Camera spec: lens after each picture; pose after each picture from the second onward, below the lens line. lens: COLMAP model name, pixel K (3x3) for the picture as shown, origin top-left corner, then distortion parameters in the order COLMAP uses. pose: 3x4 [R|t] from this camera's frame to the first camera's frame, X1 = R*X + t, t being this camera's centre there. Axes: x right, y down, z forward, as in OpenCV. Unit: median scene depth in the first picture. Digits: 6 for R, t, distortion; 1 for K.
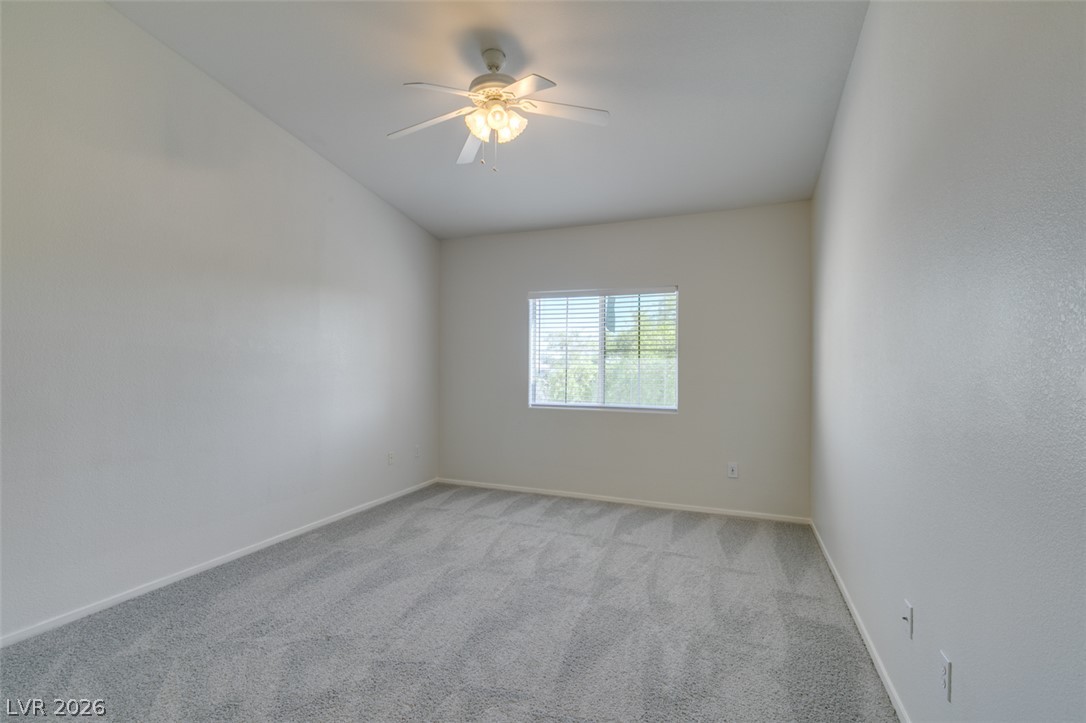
lens RADIAL K [[447.2, 0, 567.0], [0, 447.2, 361.6], [0, 0, 1]] dist [0.004117, 0.000143]
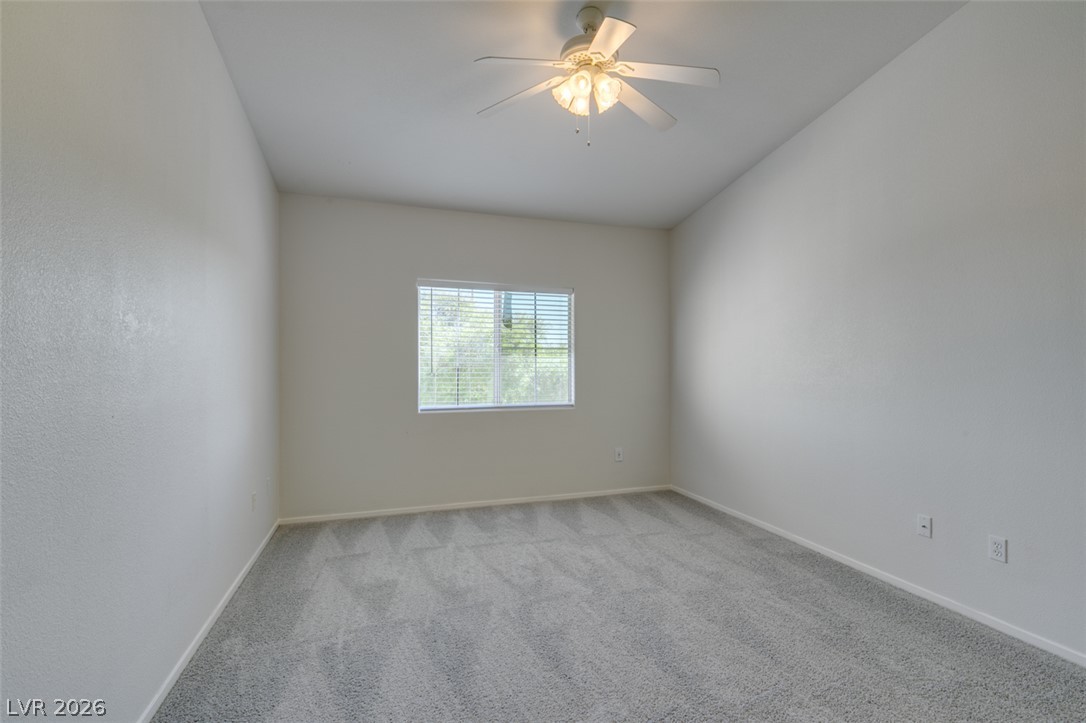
lens RADIAL K [[442.2, 0, 540.3], [0, 442.2, 364.5], [0, 0, 1]] dist [0.005043, -0.000277]
pose [[0.806134, -0.005192, 0.591710, -0.505575], [-0.002236, 0.999928, 0.011820, -0.001534], [-0.591729, -0.010852, 0.806064, 0.229392]]
